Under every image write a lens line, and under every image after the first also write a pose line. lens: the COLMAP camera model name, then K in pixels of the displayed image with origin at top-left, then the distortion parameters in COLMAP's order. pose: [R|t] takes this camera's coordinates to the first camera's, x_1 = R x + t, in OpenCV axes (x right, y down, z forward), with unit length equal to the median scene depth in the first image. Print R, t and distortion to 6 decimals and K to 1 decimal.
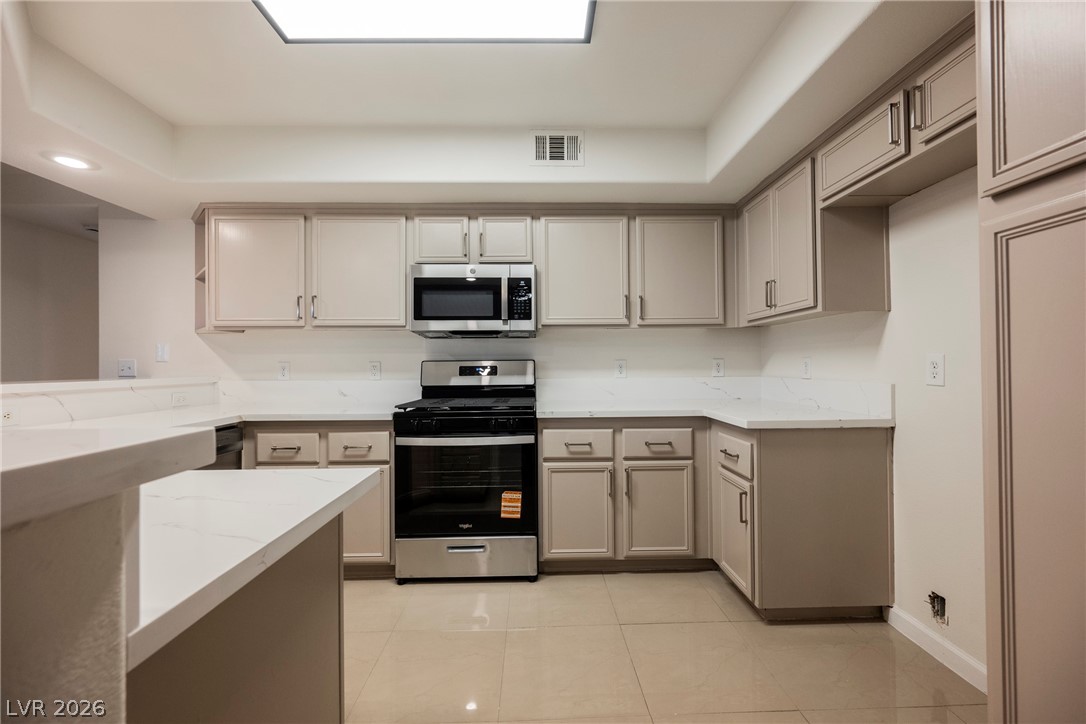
lens RADIAL K [[432.7, 0, 546.0], [0, 432.7, 360.2], [0, 0, 1]] dist [-0.000522, -0.000665]
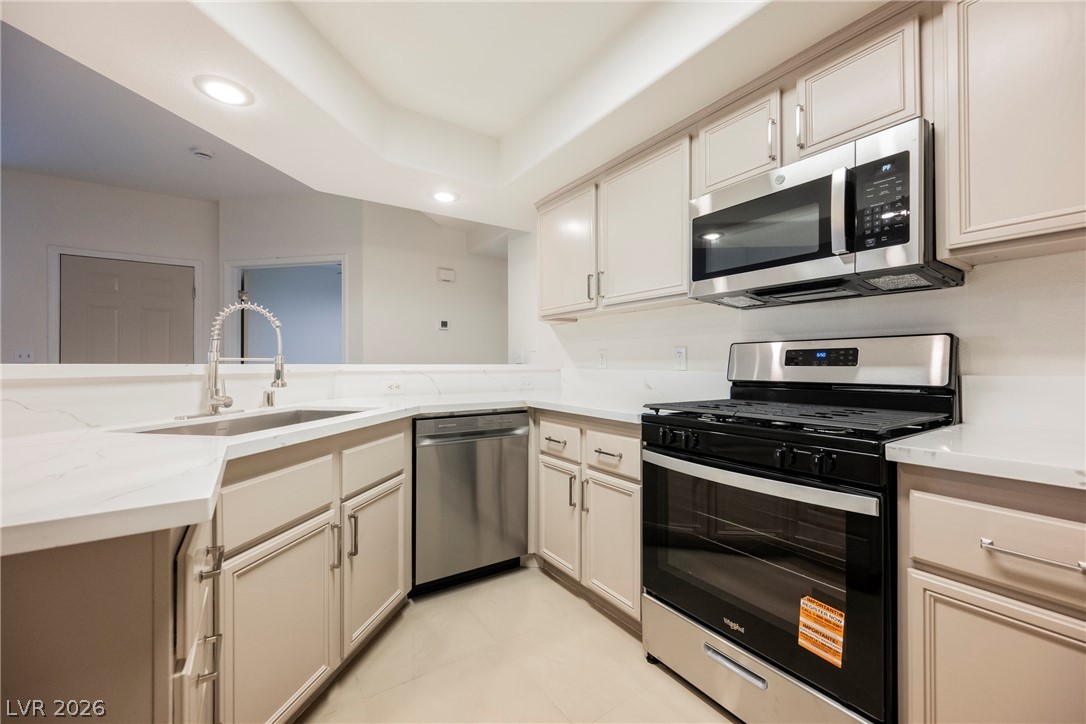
lens RADIAL K [[432.7, 0, 549.2], [0, 432.7, 361.1], [0, 0, 1]] dist [-0.000522, -0.000665]
pose [[0.544837, 0.001446, -0.838541, 0.152176], [0.005053, 0.999975, 0.005008, 0.029289], [0.838527, -0.006966, 0.544816, 0.466709]]
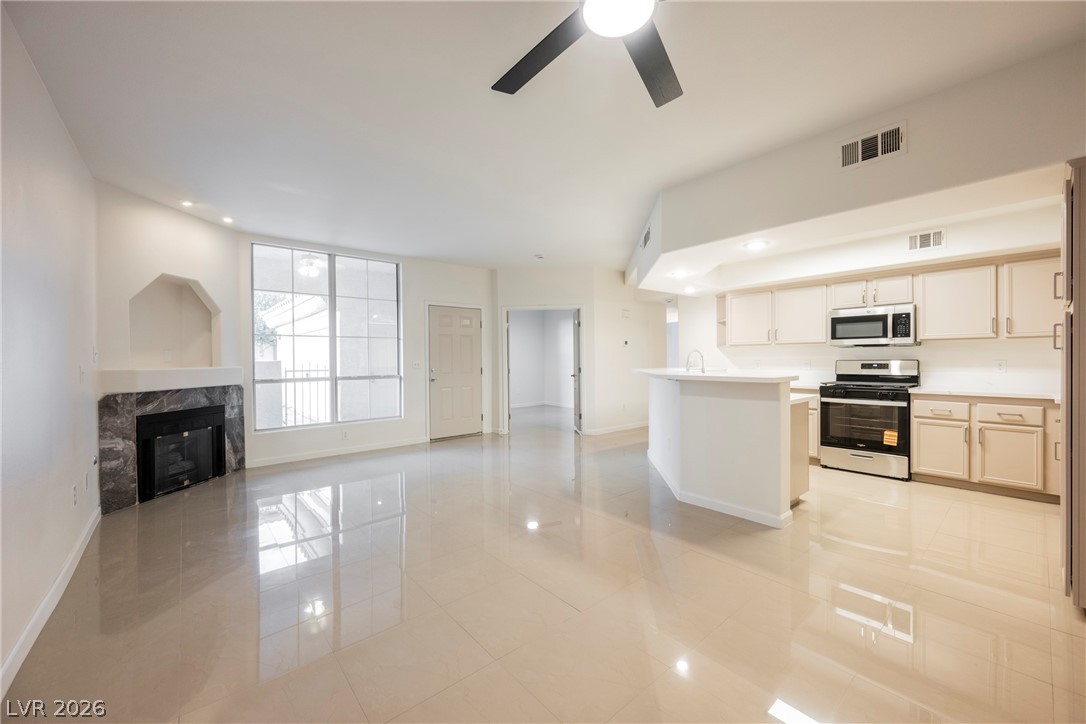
lens RADIAL K [[432.7, 0, 538.4], [0, 432.7, 362.1], [0, 0, 1]] dist [-0.000522, -0.000665]
pose [[0.628066, 0.008633, -0.778113, 0.402680], [0.012303, 0.999703, 0.021022, -0.052757], [0.778063, -0.022777, 0.627773, -1.314380]]
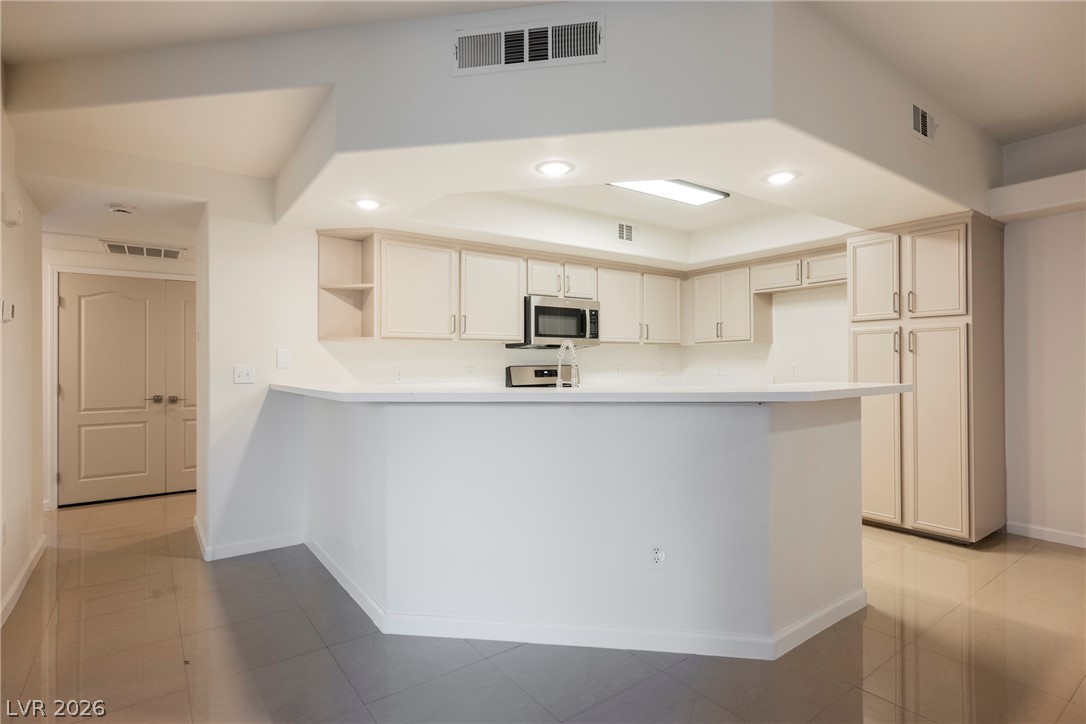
lens RADIAL K [[552.1, 0, 545.3], [0, 552.1, 354.5], [0, 0, 1]] dist [-0.002133, 0.001402]
pose [[0.819783, 0.007085, 0.572631, -1.367259], [-0.001487, 0.999946, -0.010244, -0.020343], [-0.572673, 0.007547, 0.819749, -0.481704]]
